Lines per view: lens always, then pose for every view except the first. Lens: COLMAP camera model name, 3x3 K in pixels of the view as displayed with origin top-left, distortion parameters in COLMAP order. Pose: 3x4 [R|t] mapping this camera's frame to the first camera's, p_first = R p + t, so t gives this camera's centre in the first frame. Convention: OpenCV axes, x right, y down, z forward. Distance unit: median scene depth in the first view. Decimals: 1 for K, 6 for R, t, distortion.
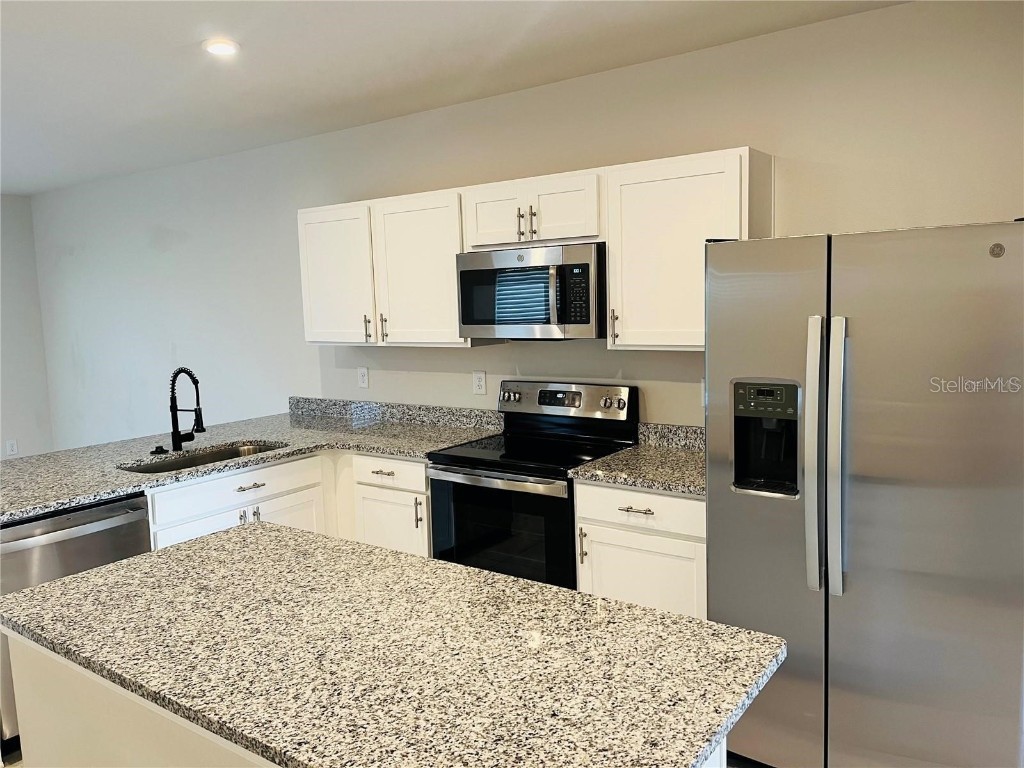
lens RADIAL K [[769.9, 0, 520.7], [0, 769.9, 383.4], [0, 0, 1]] dist [0.044833, -0.036100]
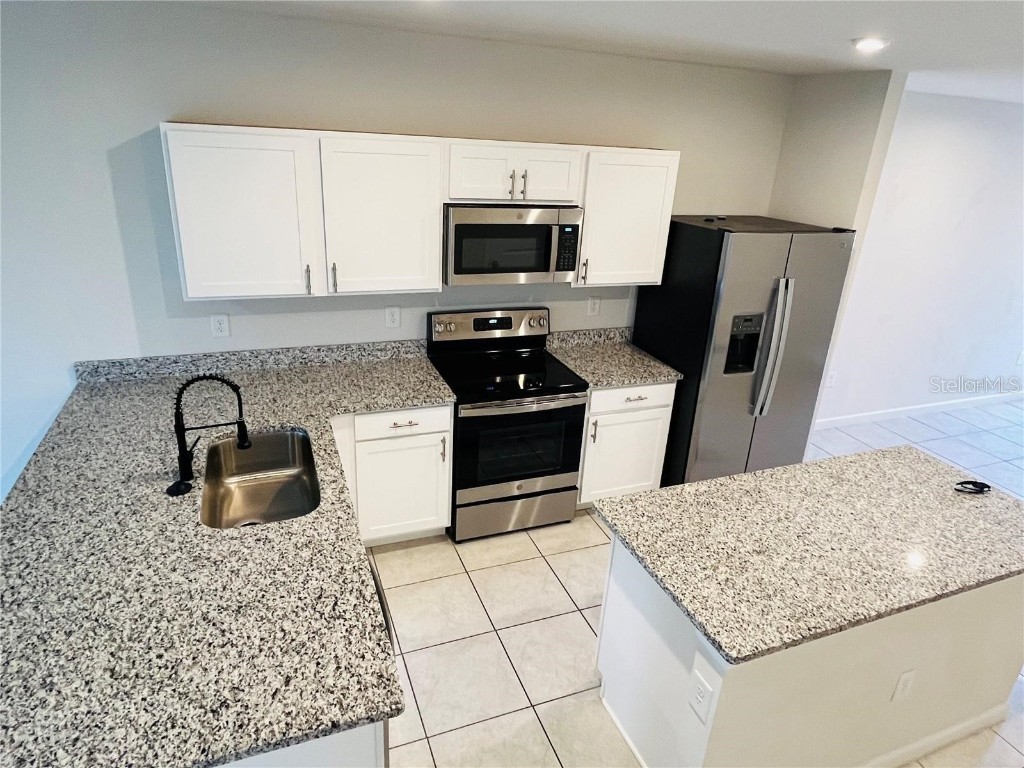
lens RADIAL K [[623.0, 0, 517.8], [0, 623.0, 382.8], [0, 0, 1]] dist [-0.006108, -0.002210]
pose [[0.539072, -0.253654, 0.803157, -0.774619], [0.017365, 0.956718, 0.290497, -0.184146], [-0.842081, -0.142652, 0.520144, 0.452944]]
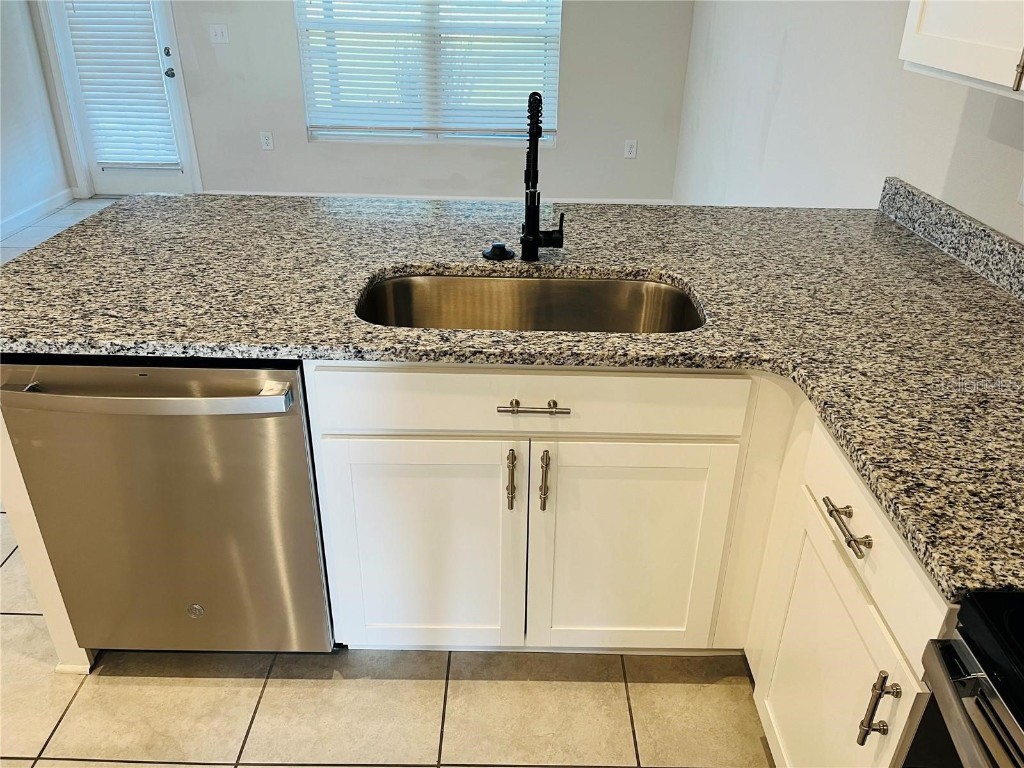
lens RADIAL K [[769.9, 0, 517.5], [0, 769.9, 400.3], [0, 0, 1]] dist [0.044833, -0.036100]
pose [[0.577037, 0.429605, -0.694599, -0.053986], [-0.130435, 0.888035, 0.440886, -0.058948], [0.806235, -0.163808, 0.568465, 0.728607]]
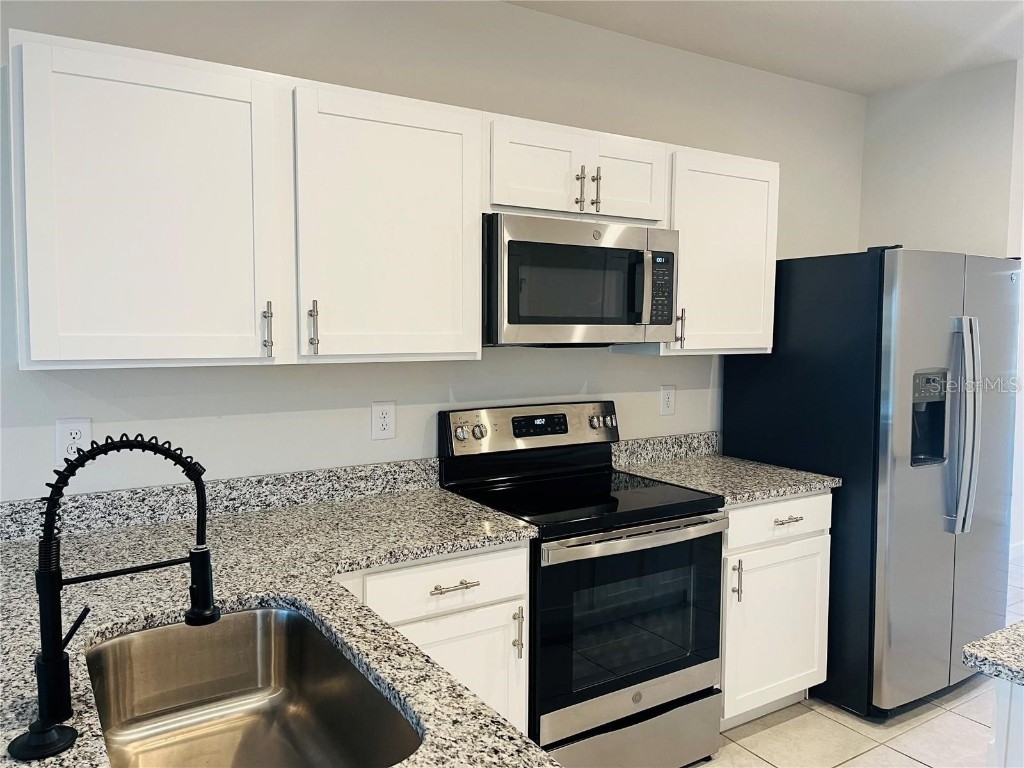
lens RADIAL K [[769.9, 0, 518.3], [0, 769.9, 386.3], [0, 0, 1]] dist [0.044833, -0.036100]
pose [[0.371554, -0.043355, 0.927399, -0.683601], [0.083416, 0.996428, 0.013163, -0.031661], [-0.924656, 0.072469, 0.373843, 0.759204]]
